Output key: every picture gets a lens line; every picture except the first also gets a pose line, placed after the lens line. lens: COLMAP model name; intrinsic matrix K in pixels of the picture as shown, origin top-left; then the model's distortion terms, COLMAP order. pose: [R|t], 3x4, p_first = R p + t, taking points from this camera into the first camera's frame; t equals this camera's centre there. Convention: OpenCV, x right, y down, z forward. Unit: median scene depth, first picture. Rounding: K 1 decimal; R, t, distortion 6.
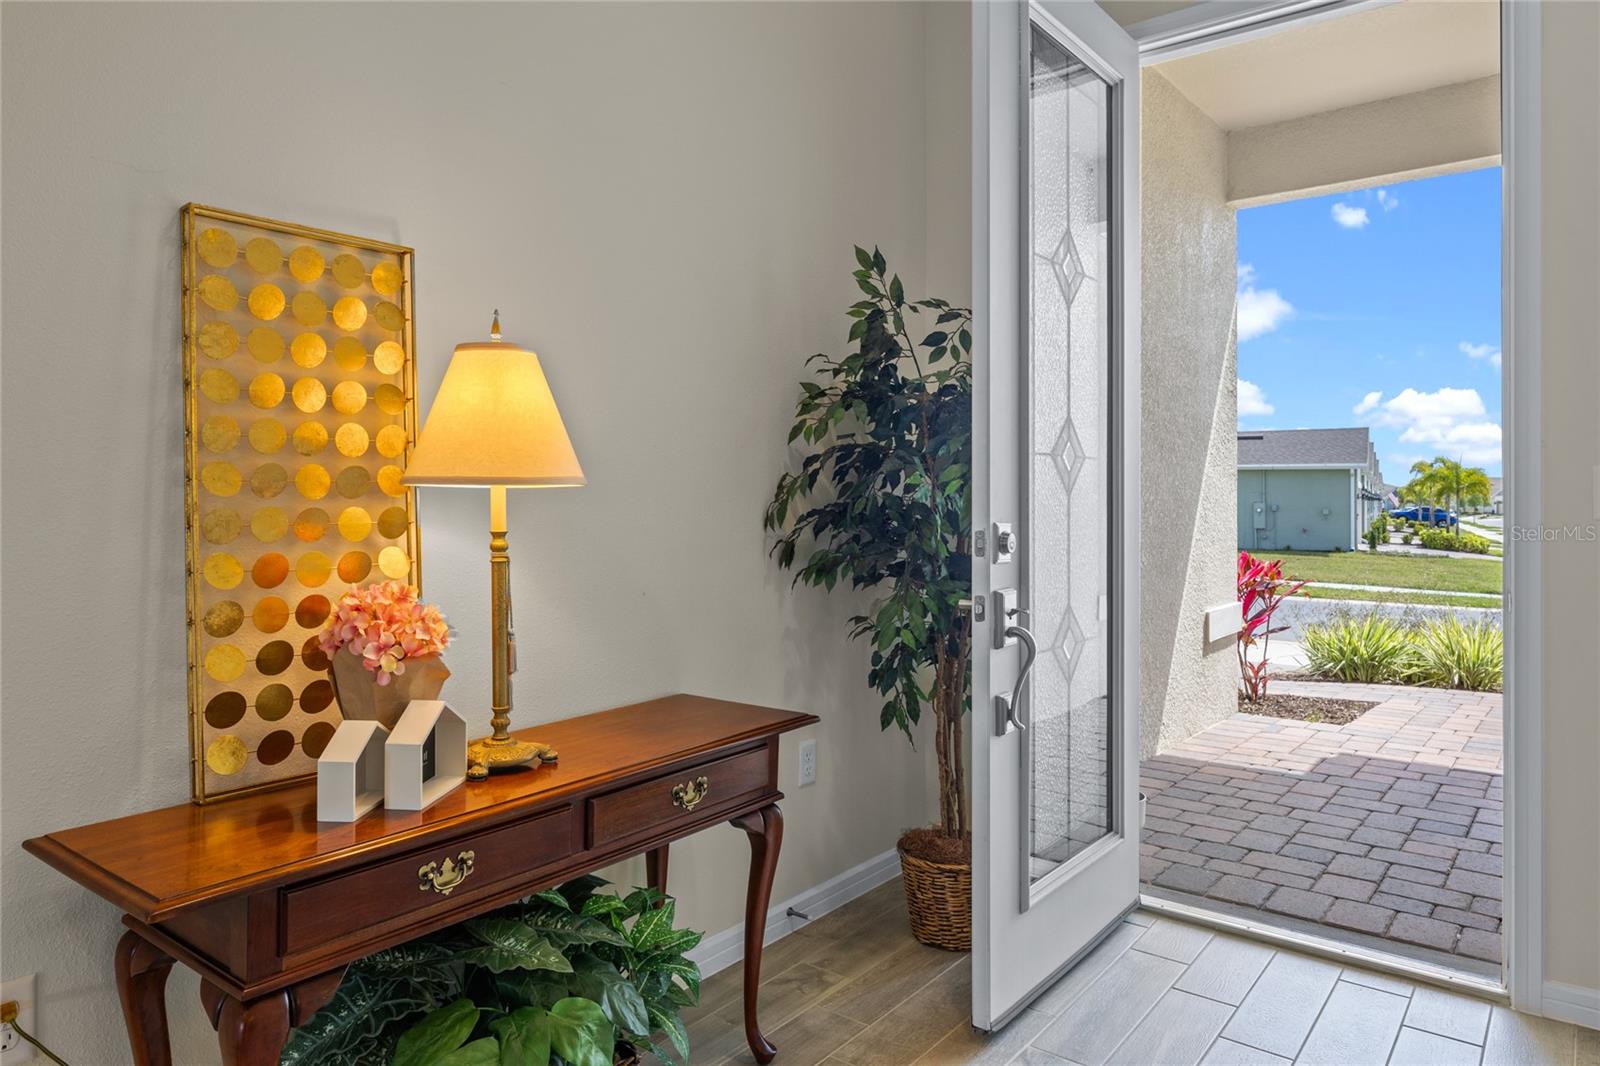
lens RADIAL K [[1021.9, 0, 816.9], [0, 1021.9, 495.1], [0, 0, 1]] dist [0.000412, -0.000720]
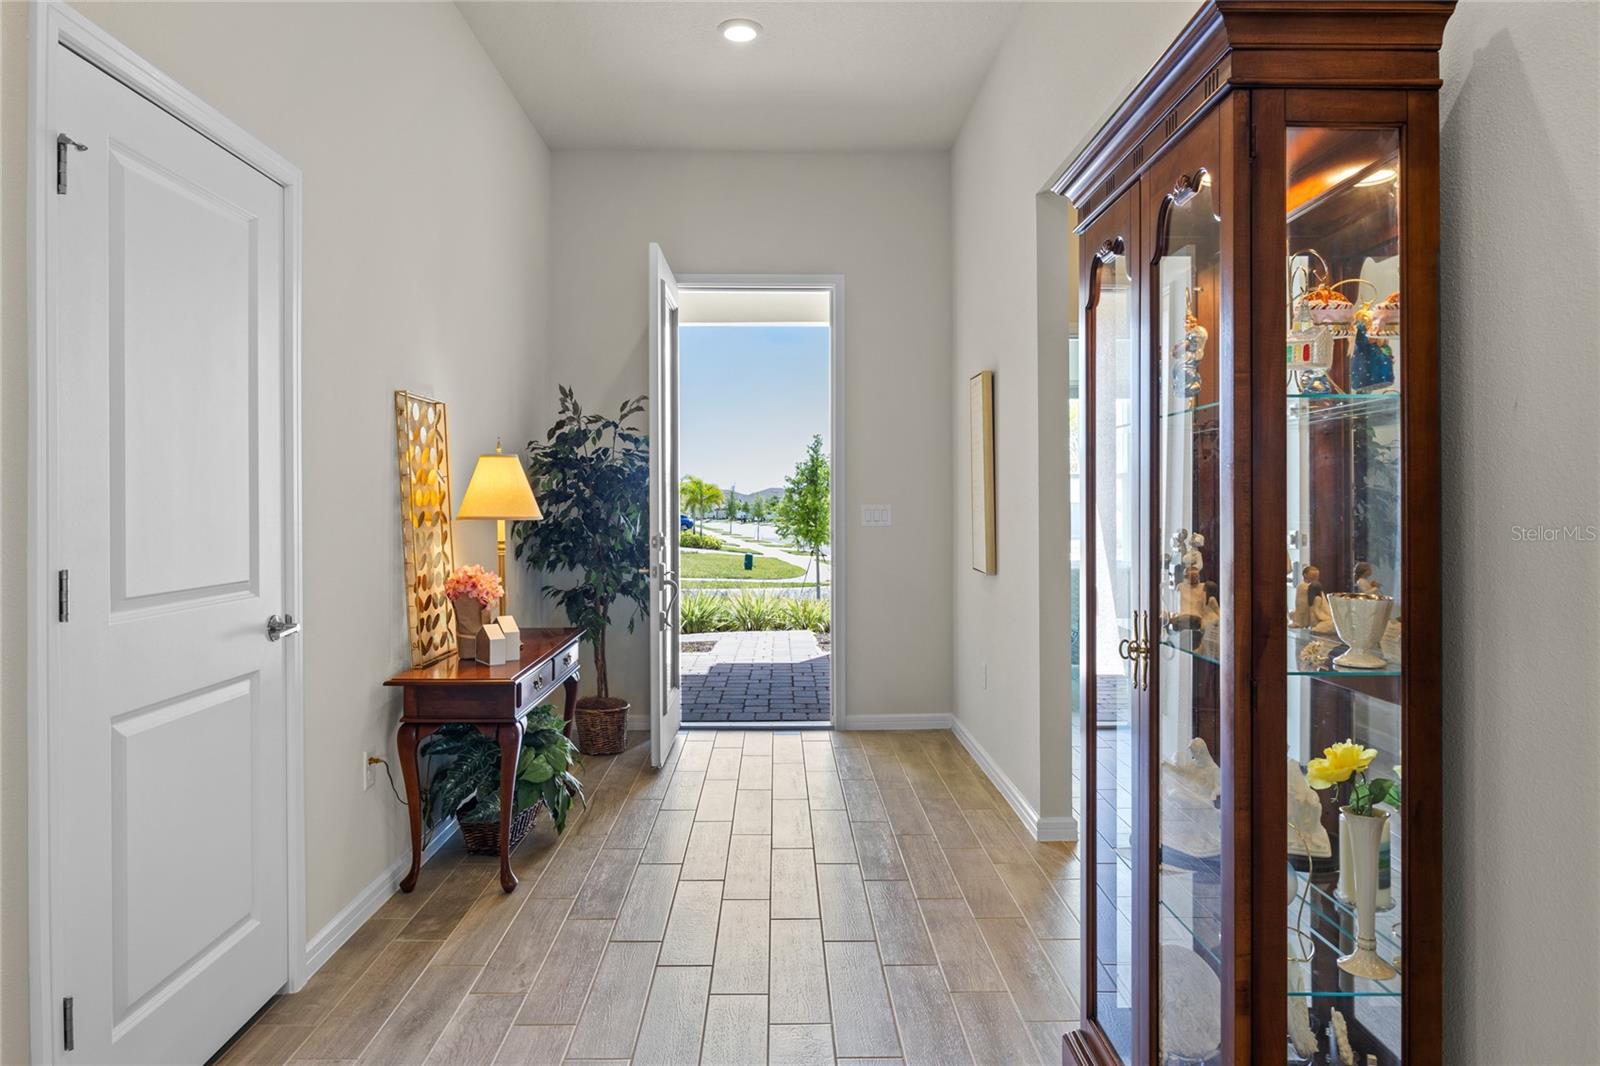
lens RADIAL K [[975.0, 0, 799.8], [0, 975.0, 529.1], [0, 0, 1]] dist [0.005567, 0.000340]
pose [[0.780450, -0.021738, 0.624840, -0.693527], [0.006386, 0.999620, 0.026799, -0.025648], [-0.625186, -0.016925, 0.780293, -0.619540]]
